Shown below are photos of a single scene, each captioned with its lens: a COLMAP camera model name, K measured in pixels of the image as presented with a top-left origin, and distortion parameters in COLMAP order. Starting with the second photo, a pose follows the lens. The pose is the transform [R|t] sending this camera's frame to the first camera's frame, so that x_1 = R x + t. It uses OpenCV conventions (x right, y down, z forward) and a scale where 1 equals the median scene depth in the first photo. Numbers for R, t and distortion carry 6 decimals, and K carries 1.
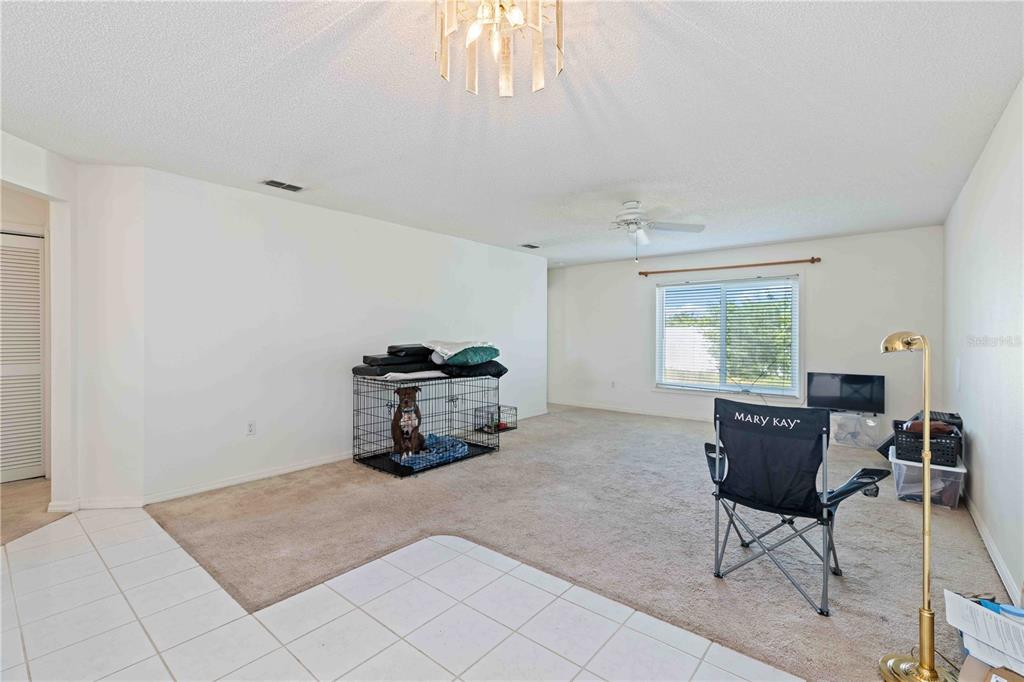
lens RADIAL K [[452.3, 0, 506.5], [0, 452.3, 338.2], [0, 0, 1]] dist [0.000061, -0.000126]
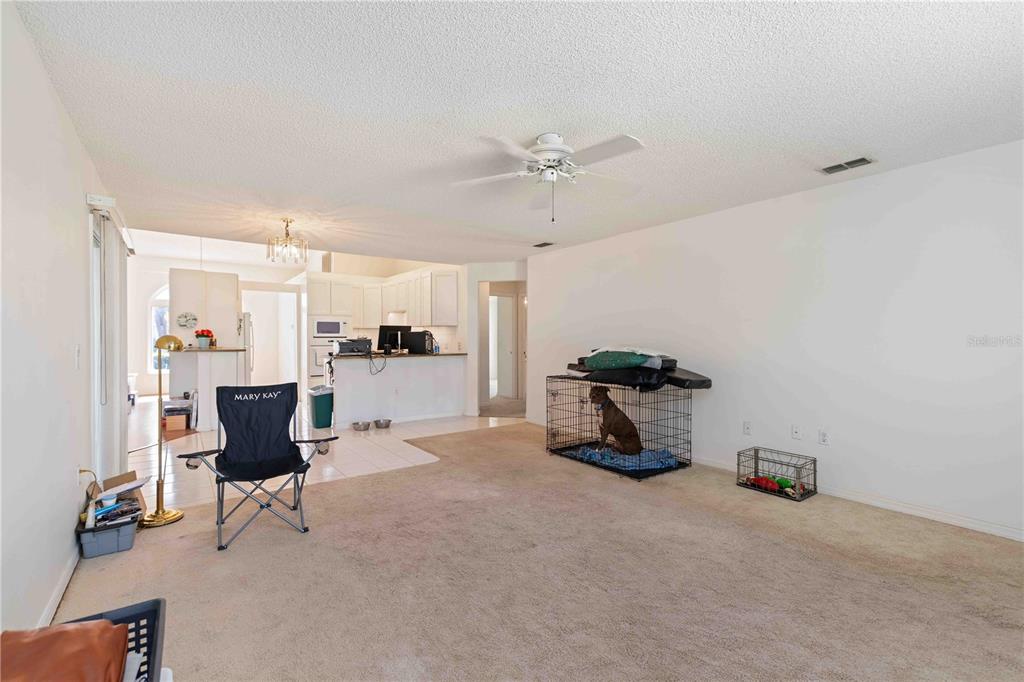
lens RADIAL K [[452.3, 0, 506.5], [0, 452.3, 338.2], [0, 0, 1]] dist [0.000061, -0.000126]
pose [[-0.248976, -0.007144, -0.968483, 0.946664], [-0.009088, 0.999946, -0.005040, 0.002175], [0.968467, 0.007547, -0.249027, 1.127244]]
